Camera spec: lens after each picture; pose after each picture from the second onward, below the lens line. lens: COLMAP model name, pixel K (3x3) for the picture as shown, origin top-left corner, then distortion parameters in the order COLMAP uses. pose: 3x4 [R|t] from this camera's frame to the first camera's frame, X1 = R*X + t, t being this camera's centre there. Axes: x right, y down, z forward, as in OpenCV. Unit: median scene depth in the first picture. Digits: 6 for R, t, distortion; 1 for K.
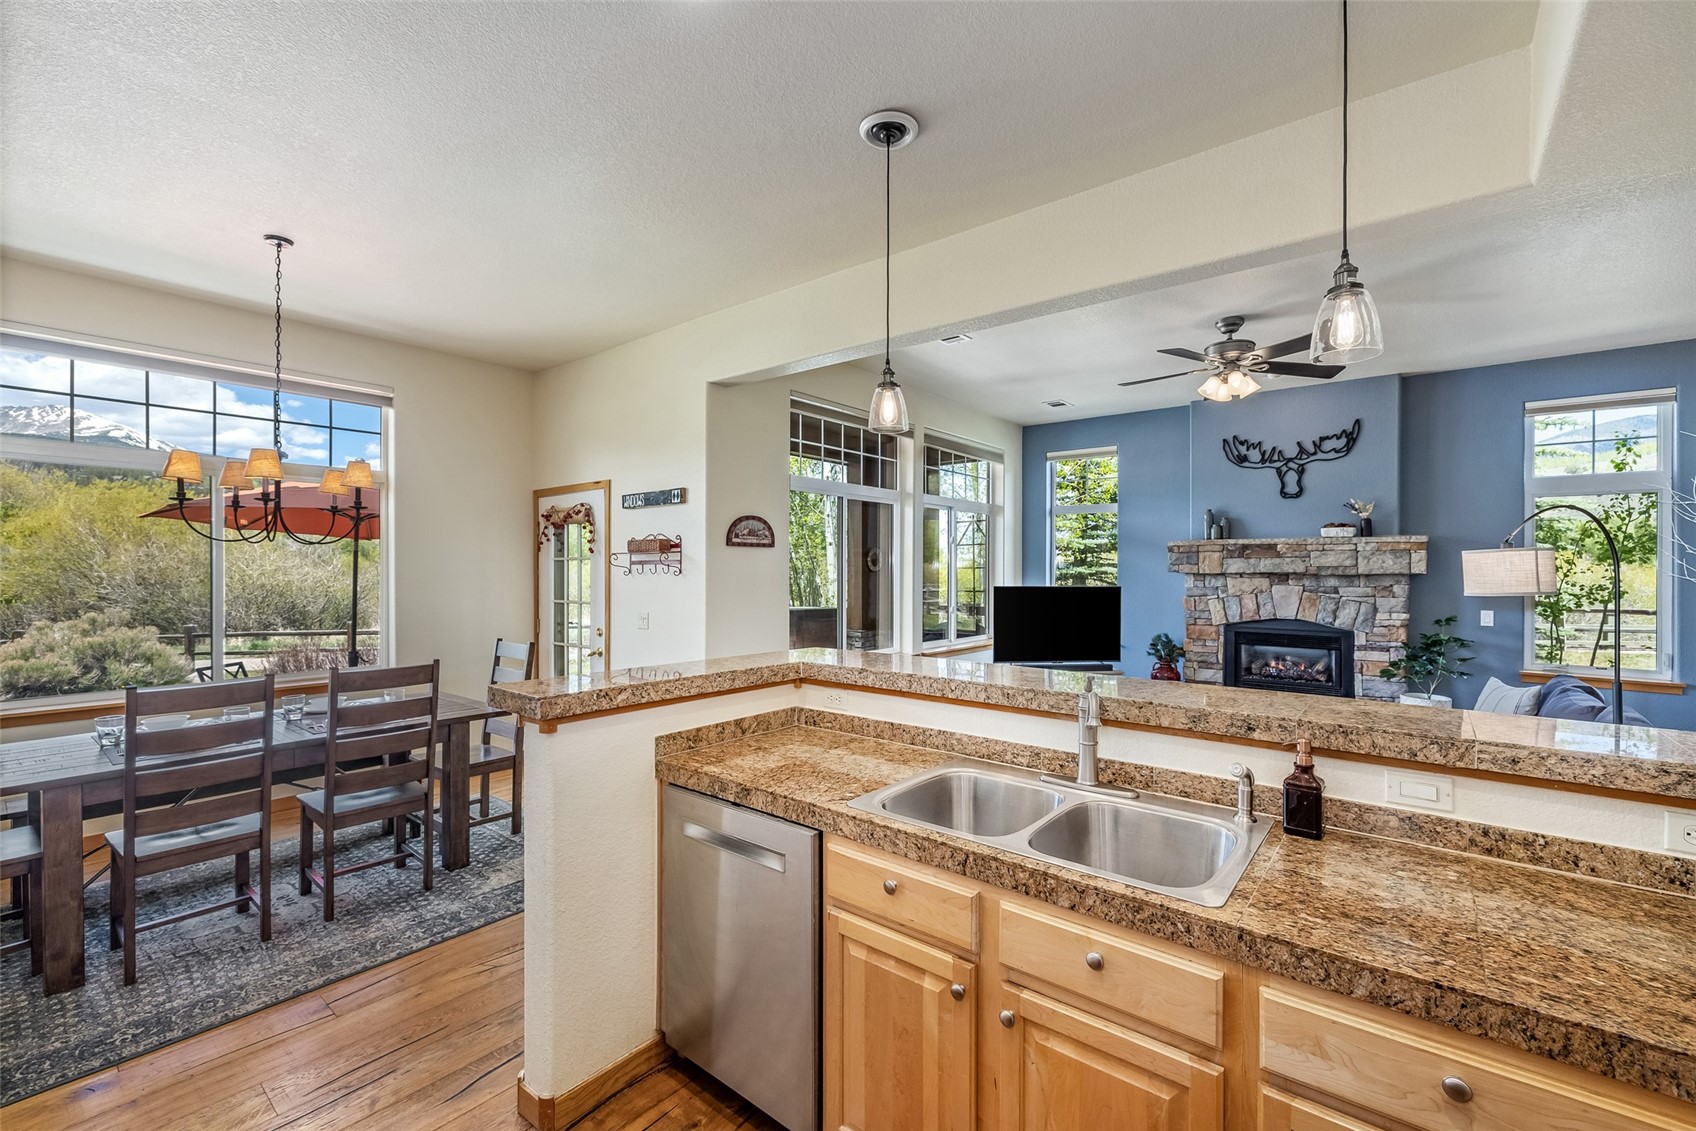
lens RADIAL K [[722.7, 0, 848.0], [0, 722.7, 565.5], [0, 0, 1]] dist [-0.001797, -0.000658]
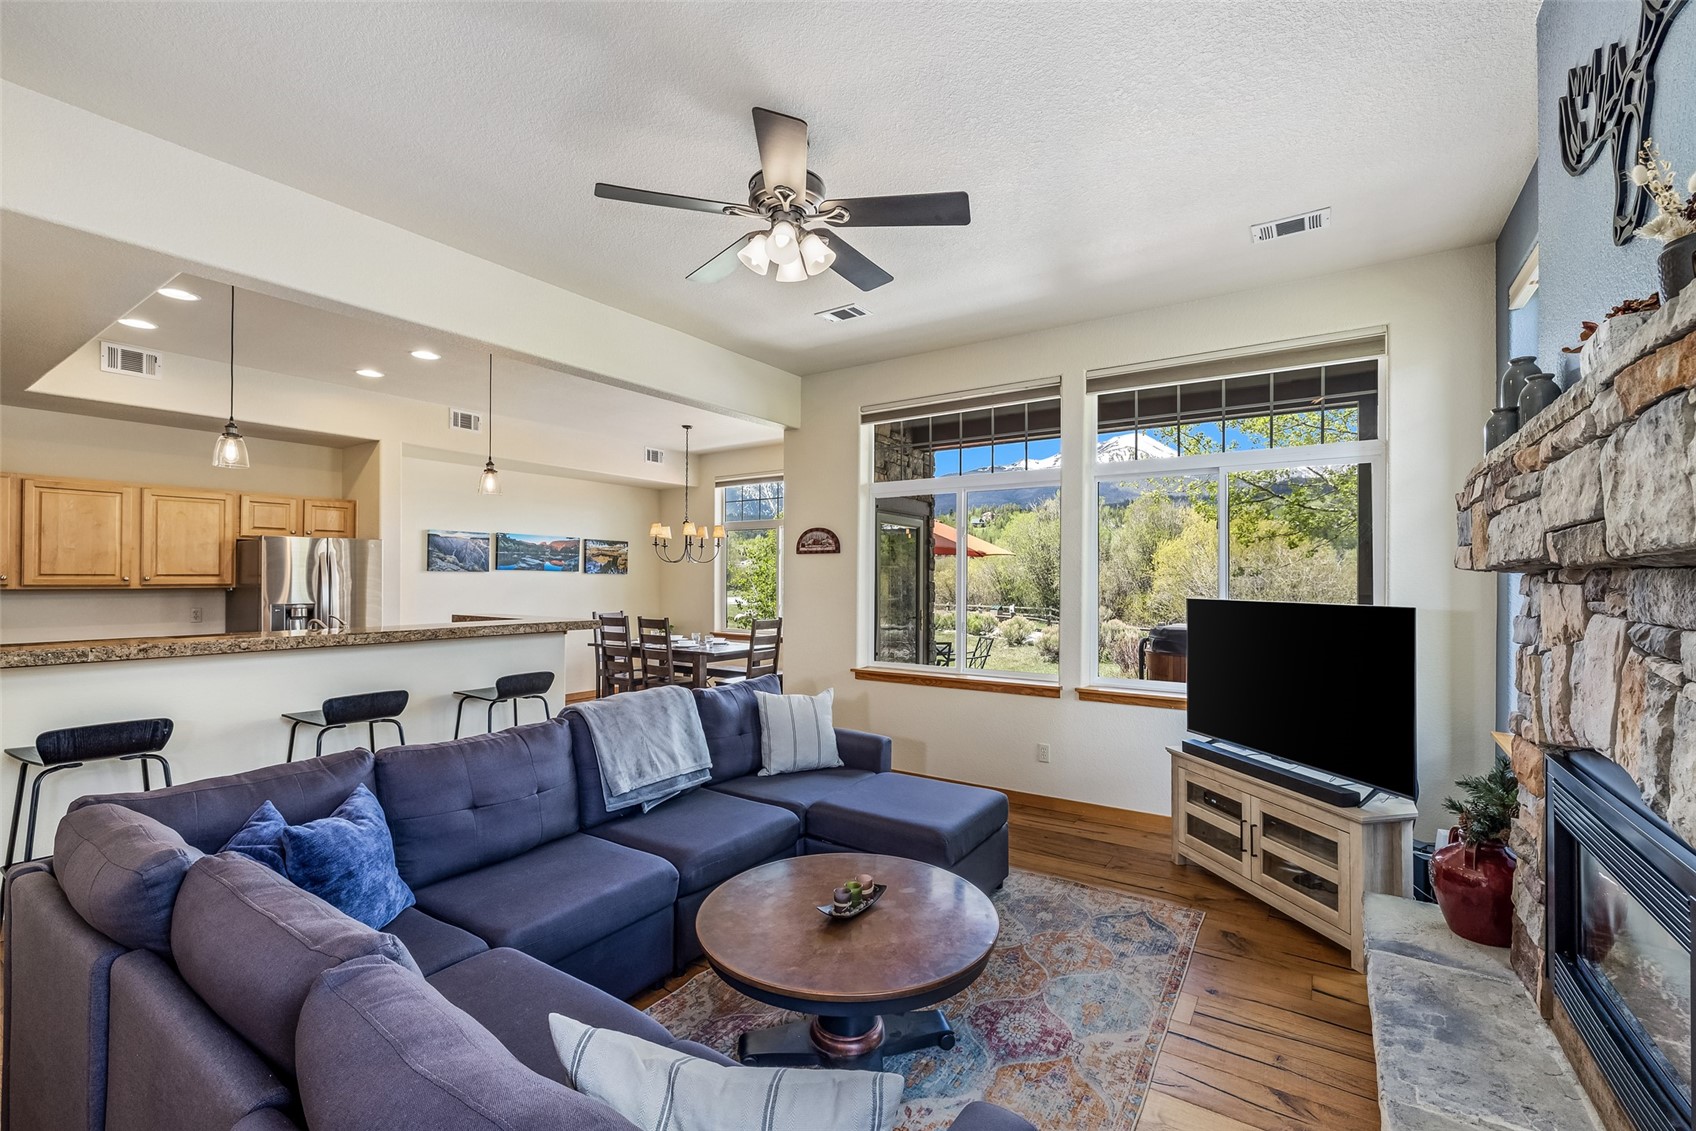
lens RADIAL K [[719.0, 0, 854.7], [0, 719.0, 571.0], [0, 0, 1]] dist [-0.002483, 0.000169]
pose [[0.089114, -0.016402, -0.995886, 0.821953], [0.001703, 0.999865, -0.016315, 0.017261], [0.996020, -0.000242, 0.089130, 0.742601]]
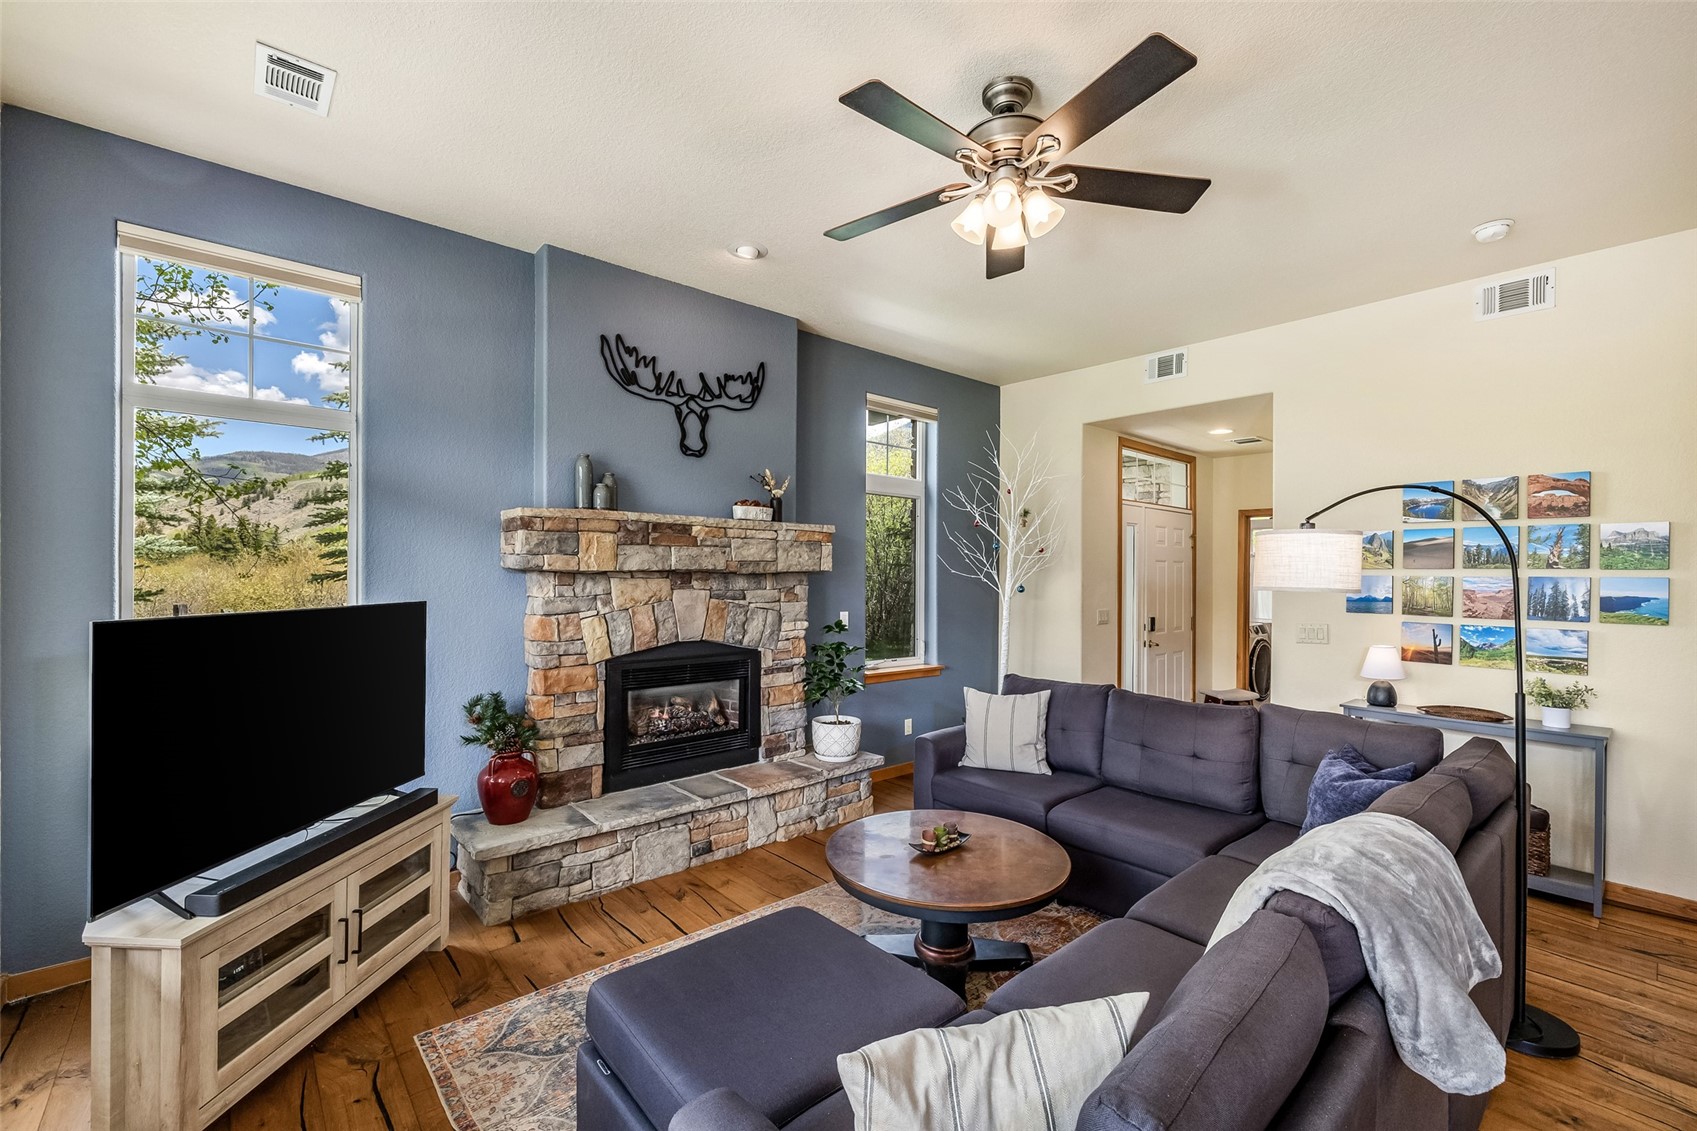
lens RADIAL K [[719.4, 0, 855.2], [0, 719.4, 571.0], [0, 0, 1]] dist [-0.002483, 0.000169]
pose [[0.161802, -0.003265, 0.986818, -0.007282], [-0.012207, 0.999911, 0.005310, 0.005727], [-0.986748, -0.012905, 0.161747, 0.753721]]
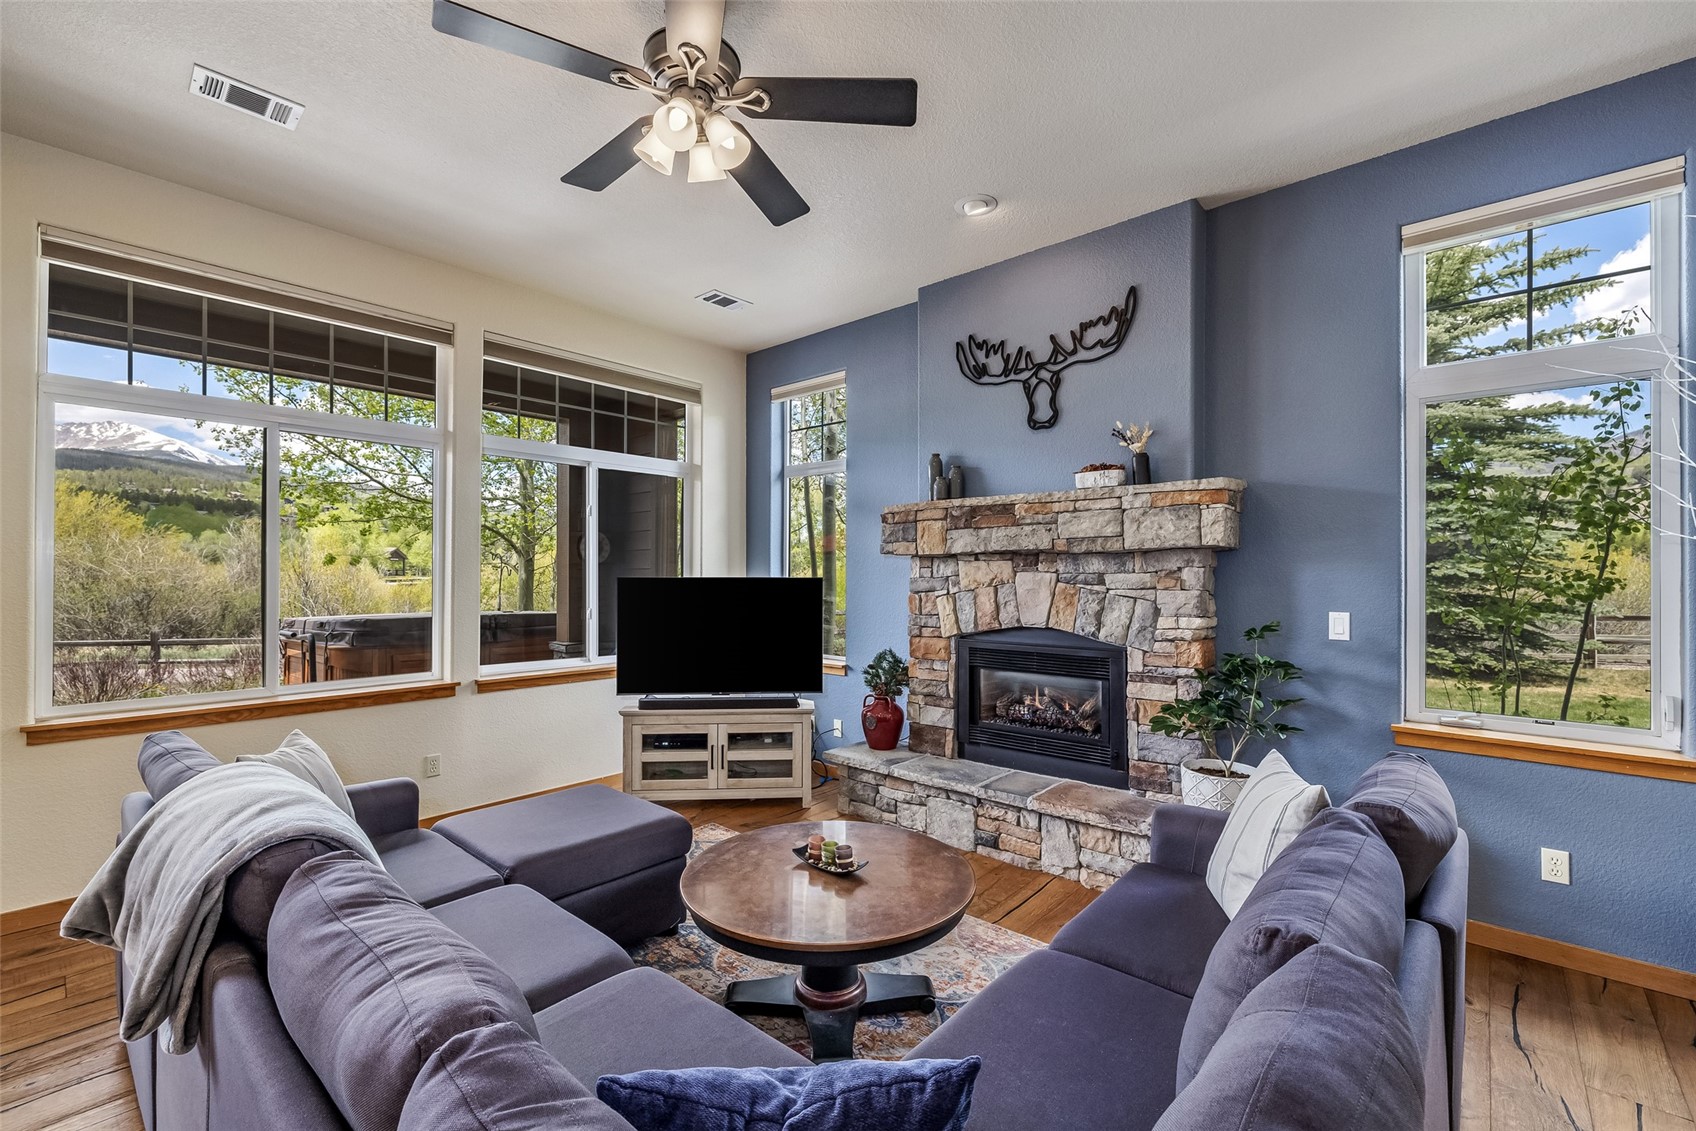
lens RADIAL K [[719.0, 0, 854.7], [0, 719.0, 571.0], [0, 0, 1]] dist [-0.002483, 0.000169]
pose [[0.999157, -0.004232, -0.040839, 0.483638], [0.004138, 0.999989, -0.002400, 0.027700], [0.040849, 0.002229, 0.999163, 0.392169]]
